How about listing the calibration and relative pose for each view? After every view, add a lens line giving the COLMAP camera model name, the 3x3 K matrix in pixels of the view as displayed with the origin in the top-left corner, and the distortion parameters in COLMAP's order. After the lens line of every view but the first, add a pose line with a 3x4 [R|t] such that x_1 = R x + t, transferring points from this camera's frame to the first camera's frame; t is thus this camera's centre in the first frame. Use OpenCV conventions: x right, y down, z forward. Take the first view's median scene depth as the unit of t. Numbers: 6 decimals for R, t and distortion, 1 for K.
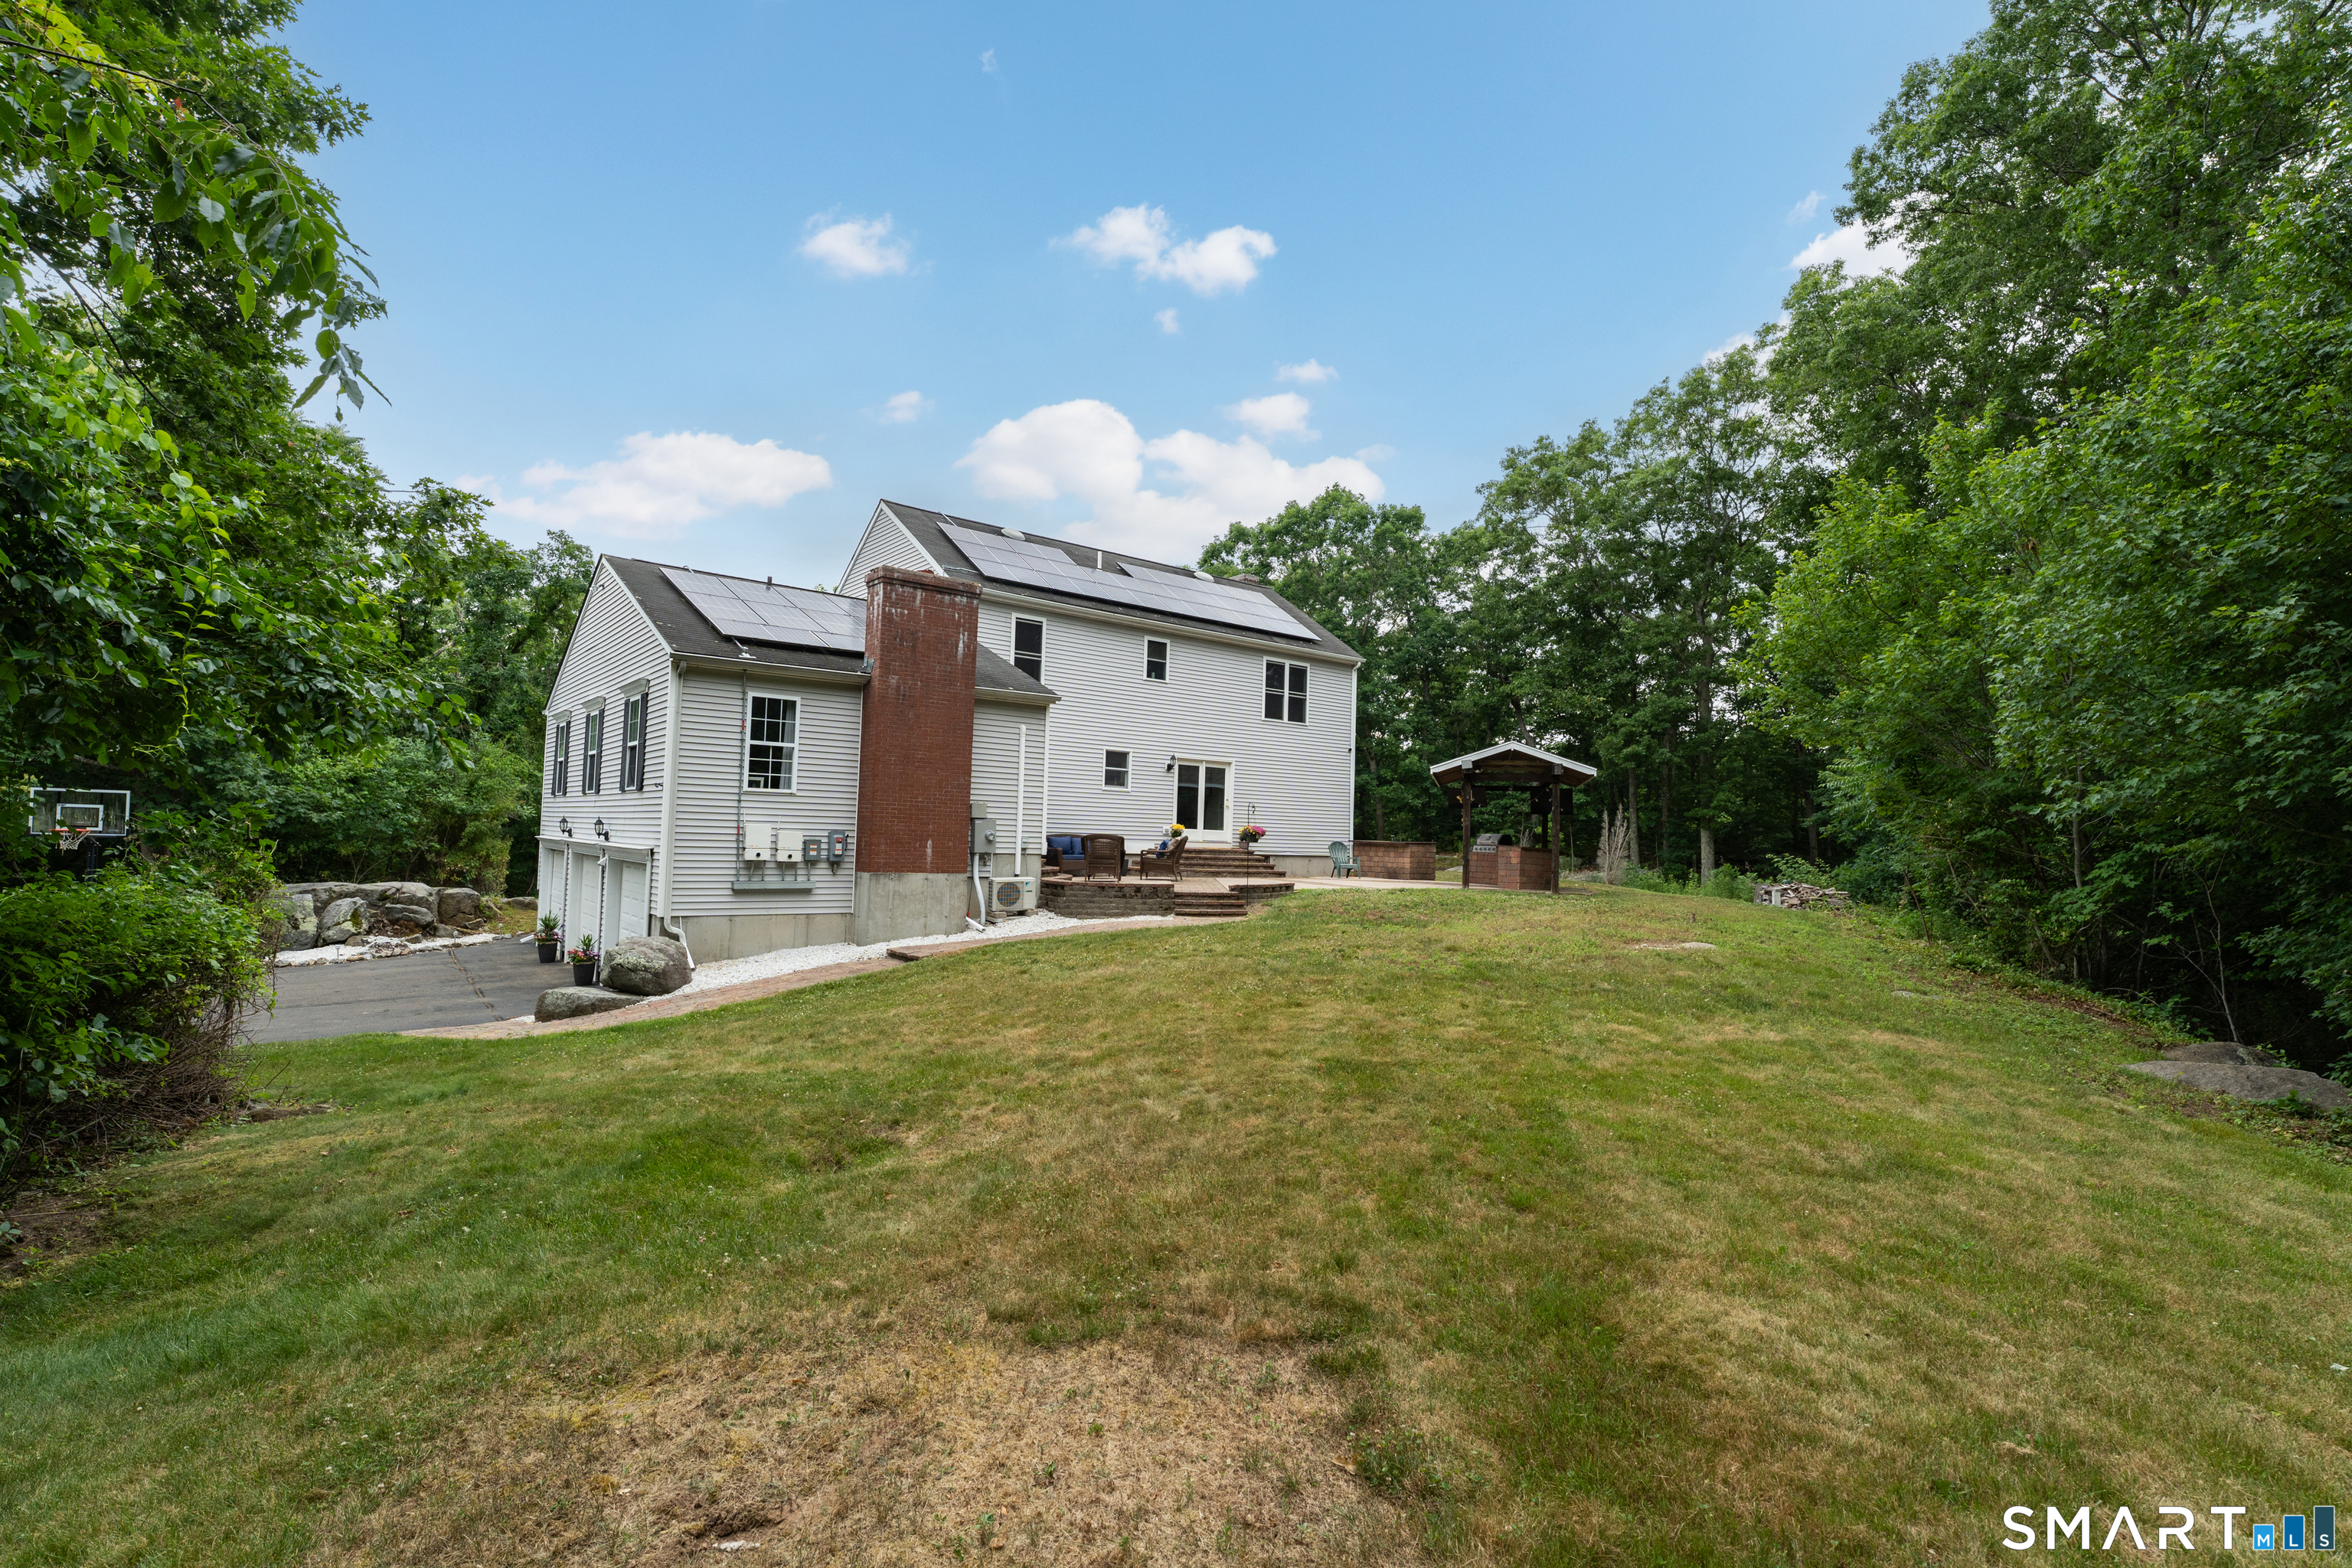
lens RADIAL K [[1077.0, 0, 1176.0], [0, 1077.0, 784.0], [0, 0, 1]] dist [-0.000173, -0.000068]
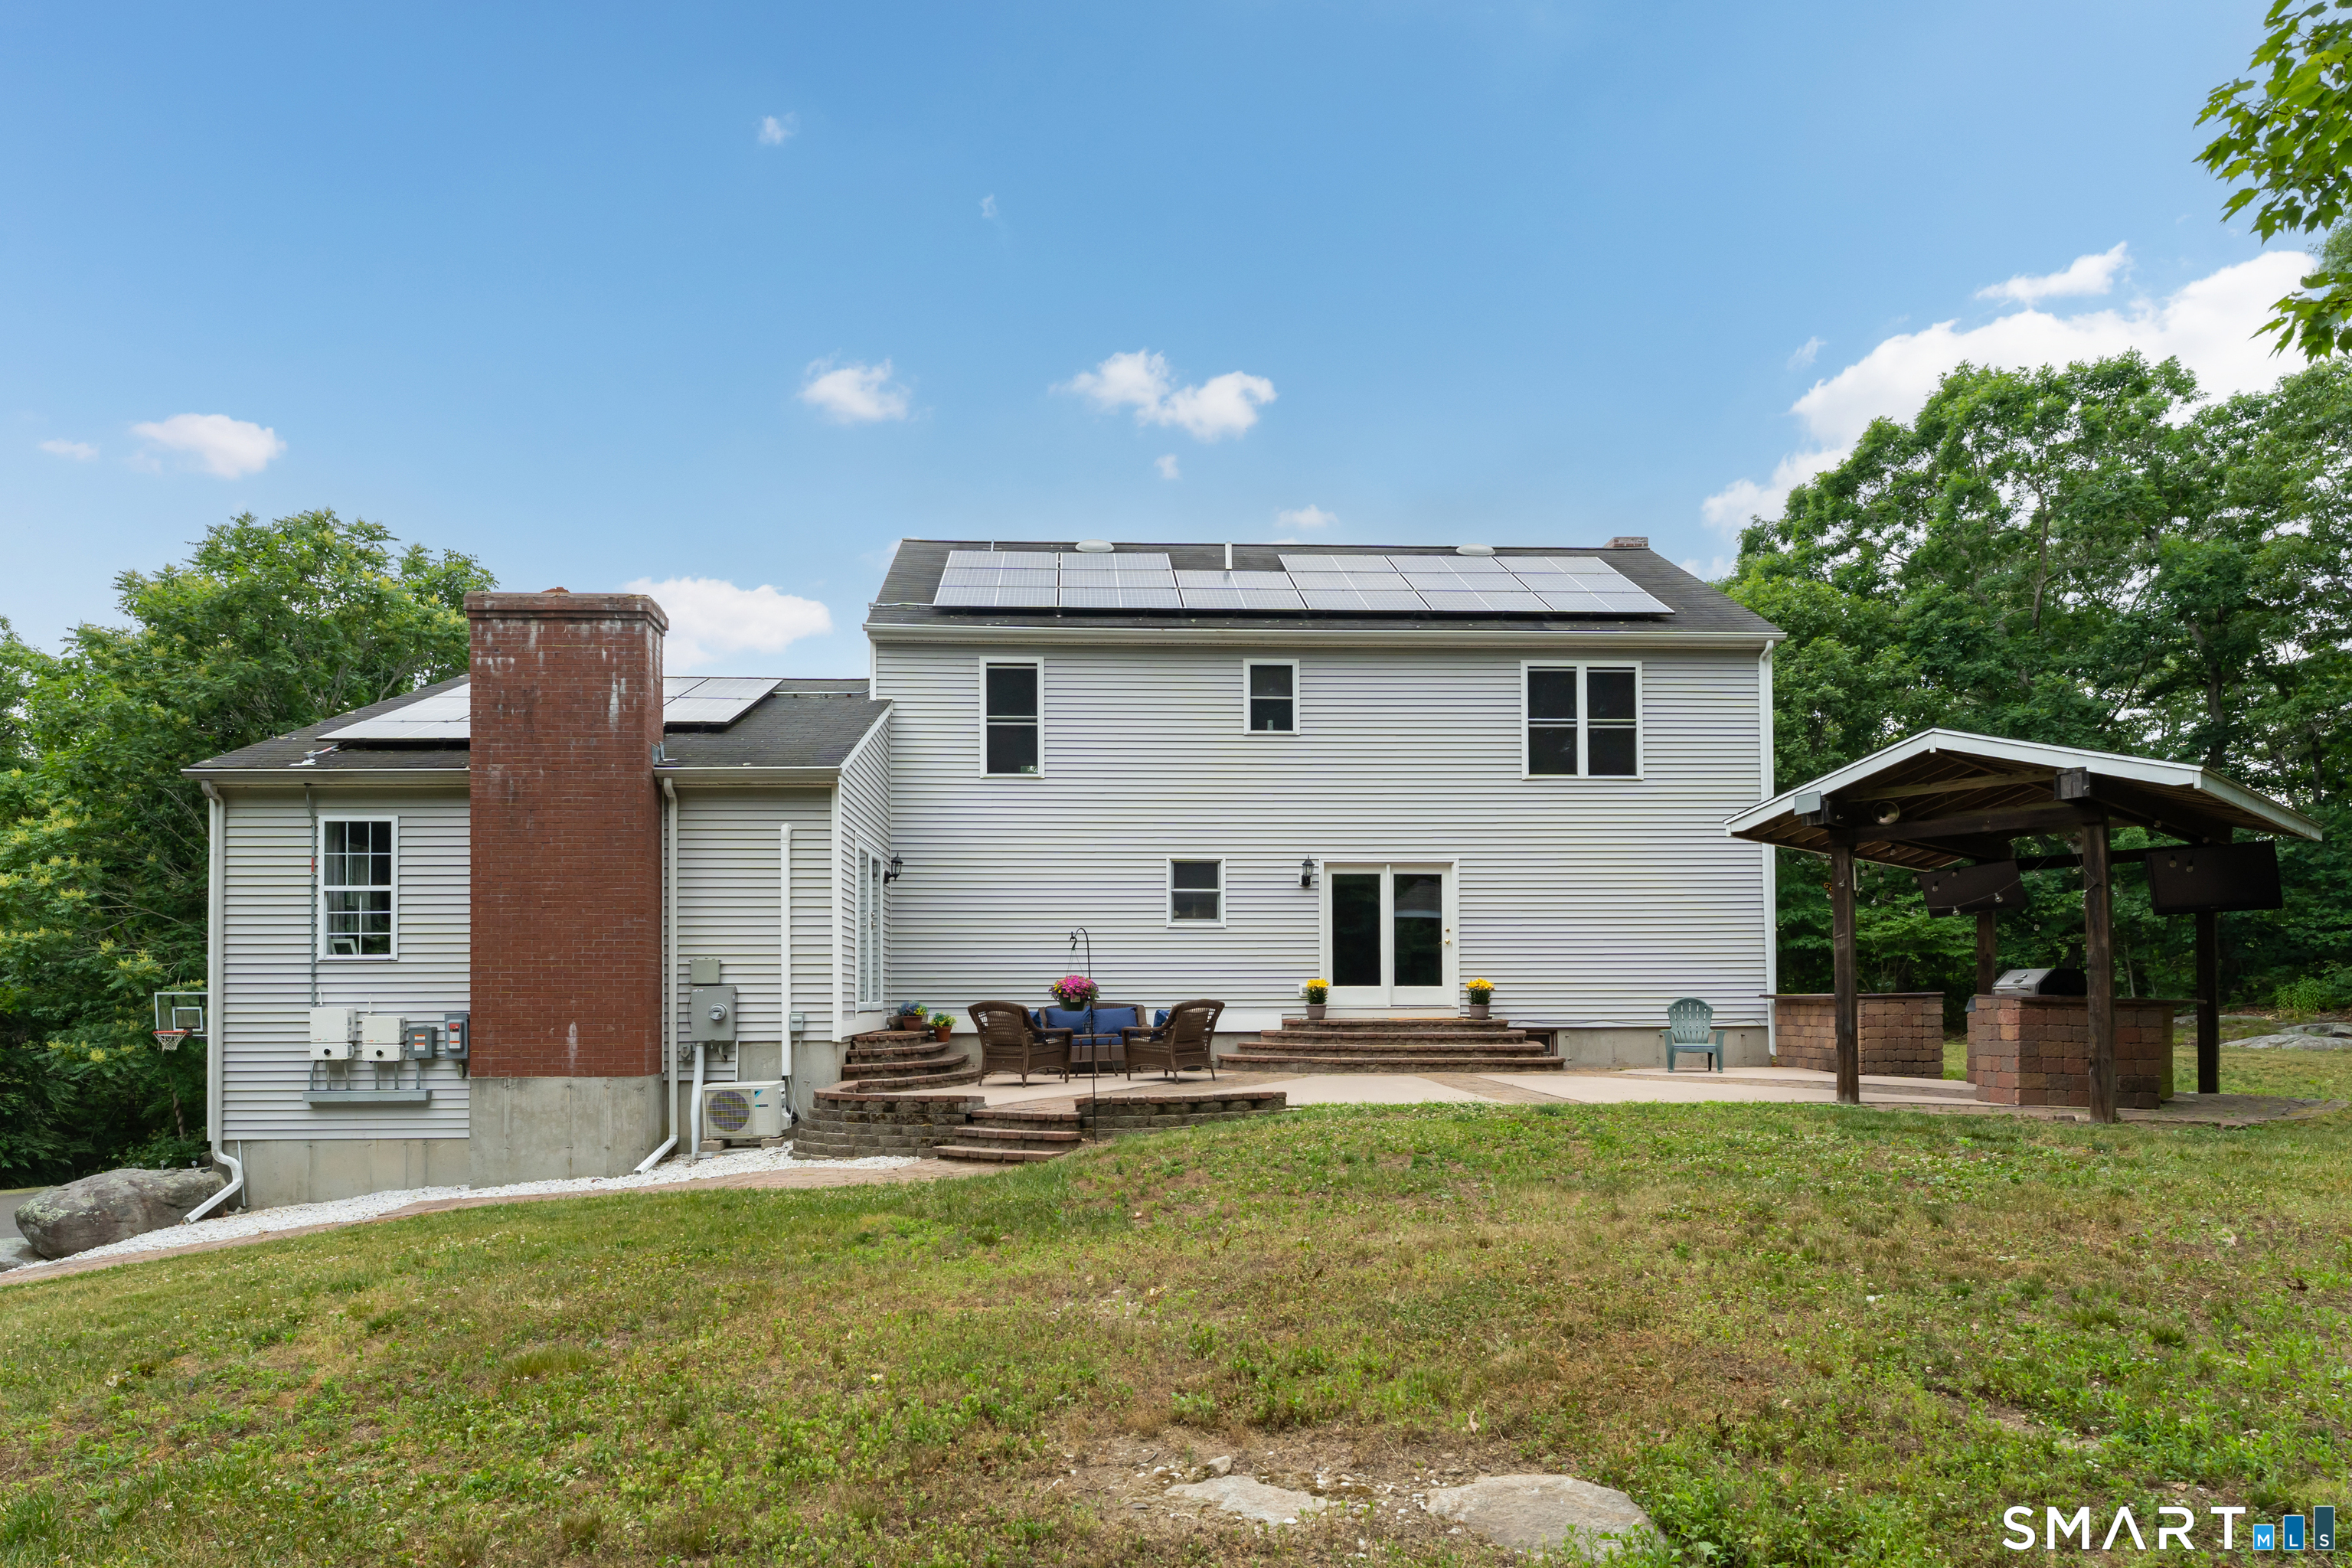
lens RADIAL K [[1193.8, 0, 1168.7], [0, 1193.8, 981.5], [0, 0, 1]] dist [-0.000059, -0.000004]
pose [[0.809598, -0.043020, -0.585407, 0.315125], [0.058815, 0.998237, 0.007982, 0.029909], [0.584031, -0.040893, 0.810701, 0.452117]]
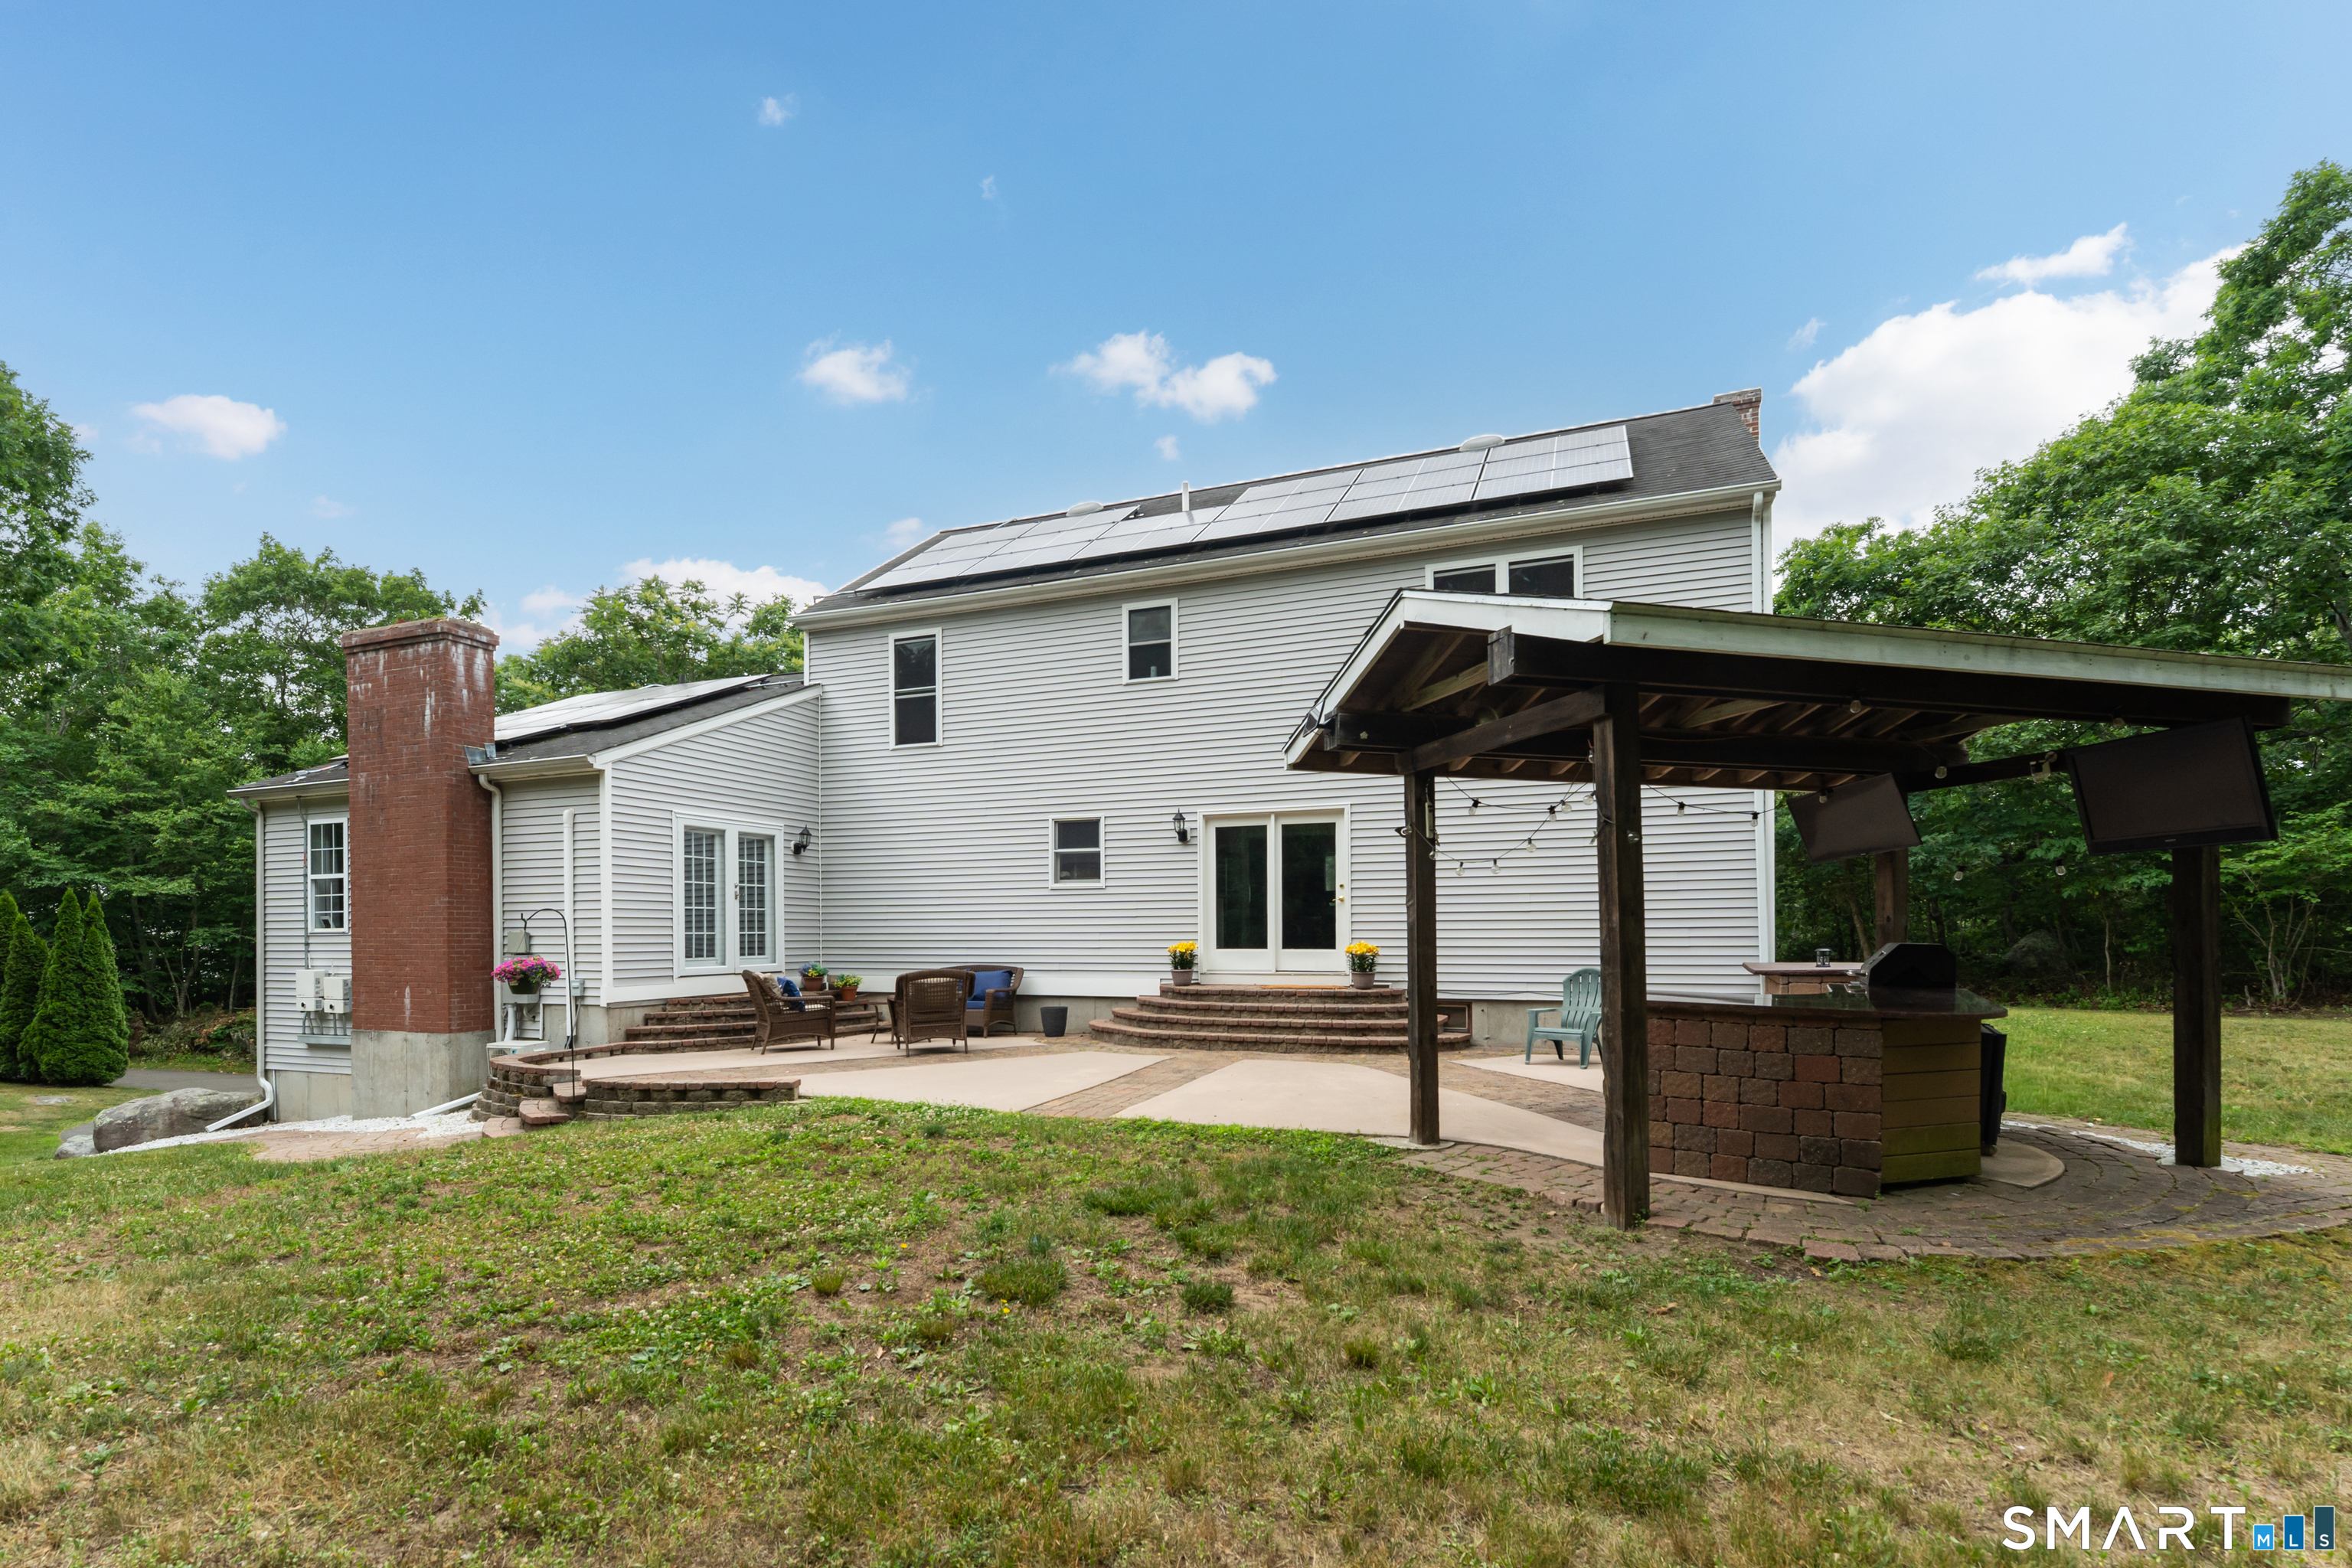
lens RADIAL K [[1057.8, 0, 1182.5], [0, 1057.8, 936.7], [0, 0, 1]] dist [-0.002429, 0.000213]
pose [[0.508722, -0.033052, -0.860296, 0.458315], [0.063348, 0.997991, -0.000882, 0.036186], [0.858597, -0.054049, 0.509794, 0.752632]]
